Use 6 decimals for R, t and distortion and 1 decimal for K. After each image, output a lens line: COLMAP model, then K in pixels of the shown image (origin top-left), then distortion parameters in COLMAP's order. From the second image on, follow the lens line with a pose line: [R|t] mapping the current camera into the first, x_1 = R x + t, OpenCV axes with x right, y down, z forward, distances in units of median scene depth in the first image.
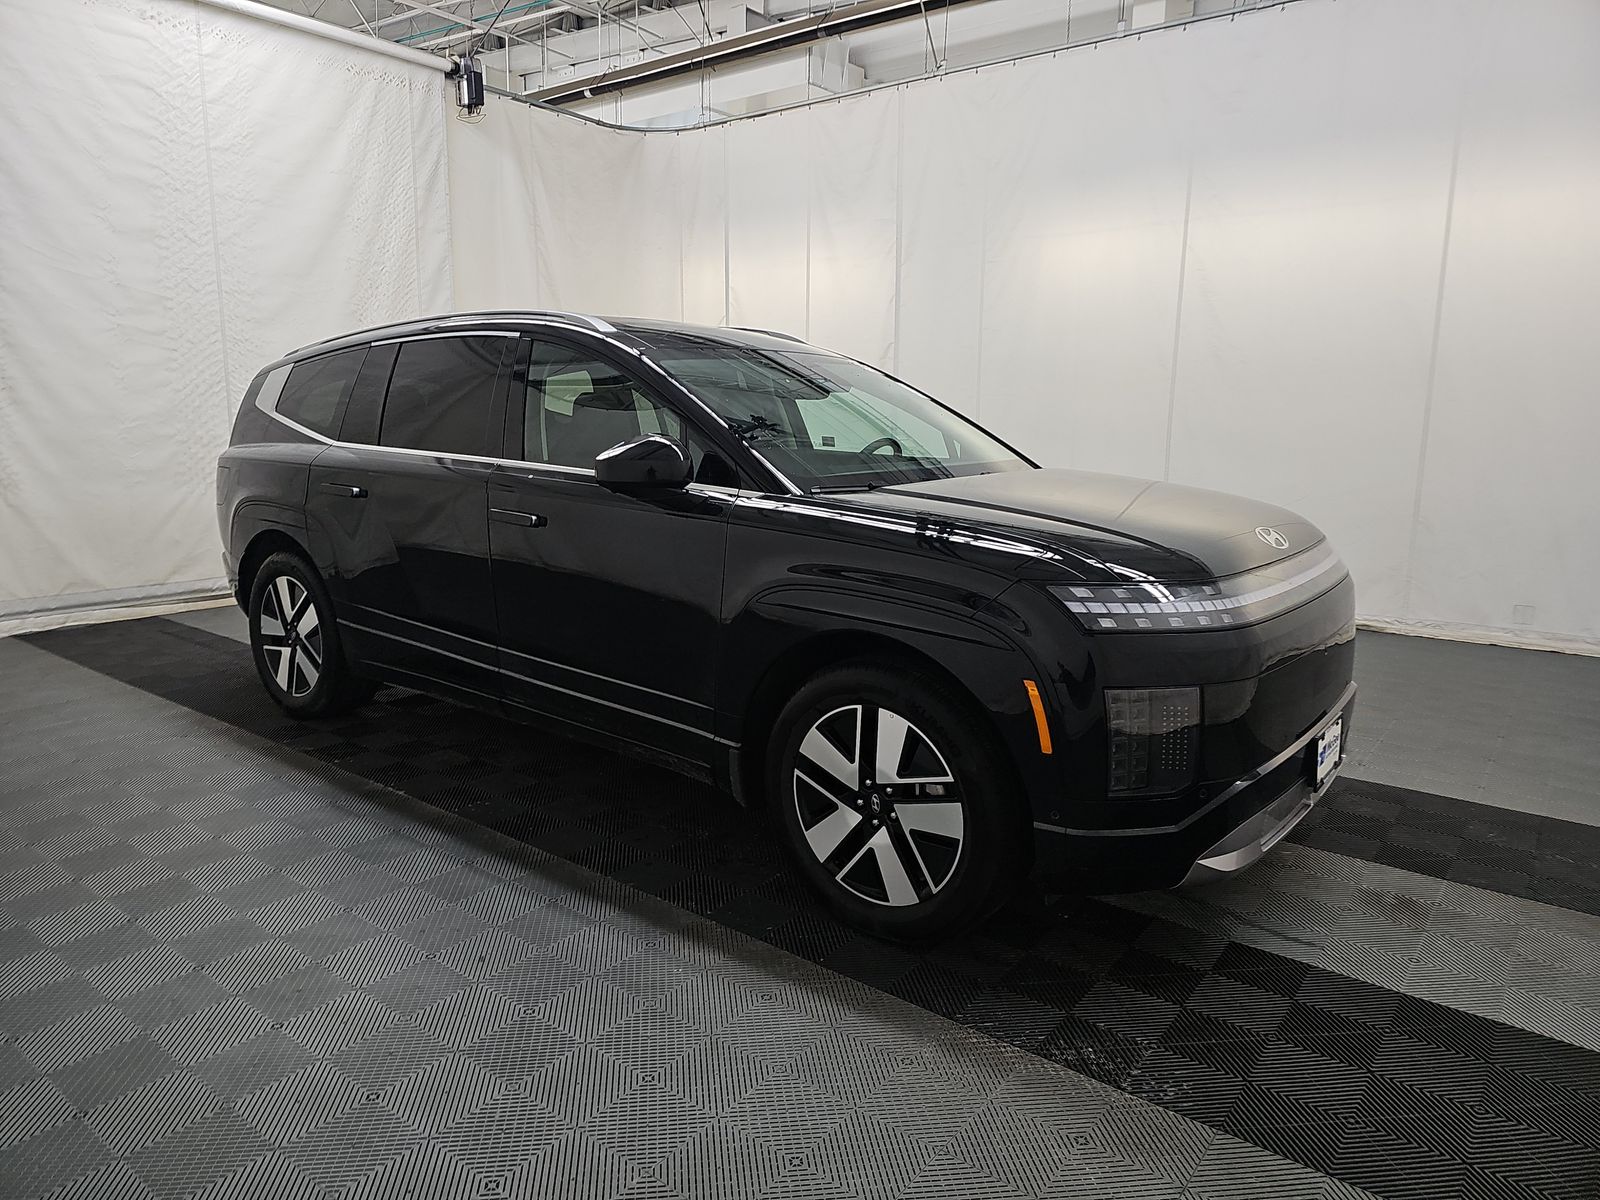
lens RADIAL K [[1079.3, 0, 800.0], [0, 1079.3, 600.0], [0, 0, 1]] dist [0.000160, 0.000186]
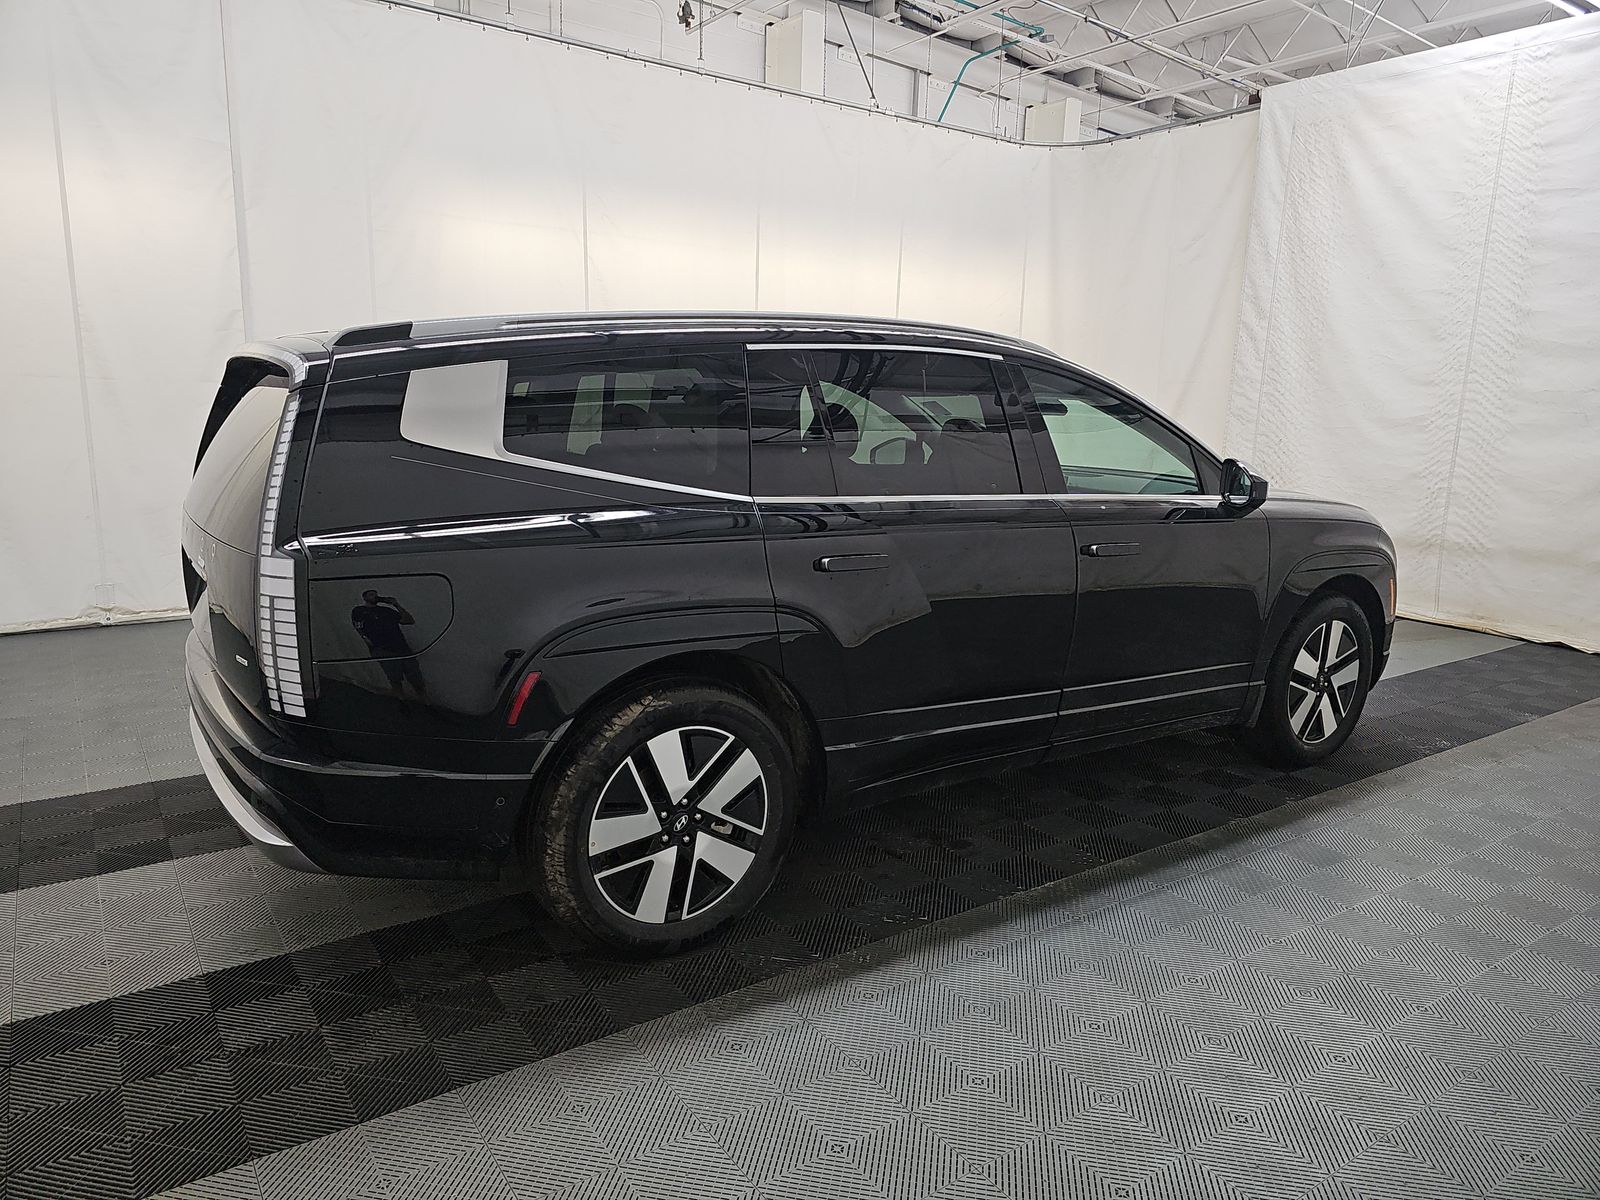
lens RADIAL K [[1090.3, 0, 799.3], [0, 1090.3, 643.8], [0, 0, 1]] dist [0.001732, 0.000872]
pose [[0.258875, -0.203554, 0.944219, -0.806480], [0.142703, 0.974875, 0.171038, -0.126409], [-0.955311, 0.090466, 0.281418, 0.616432]]
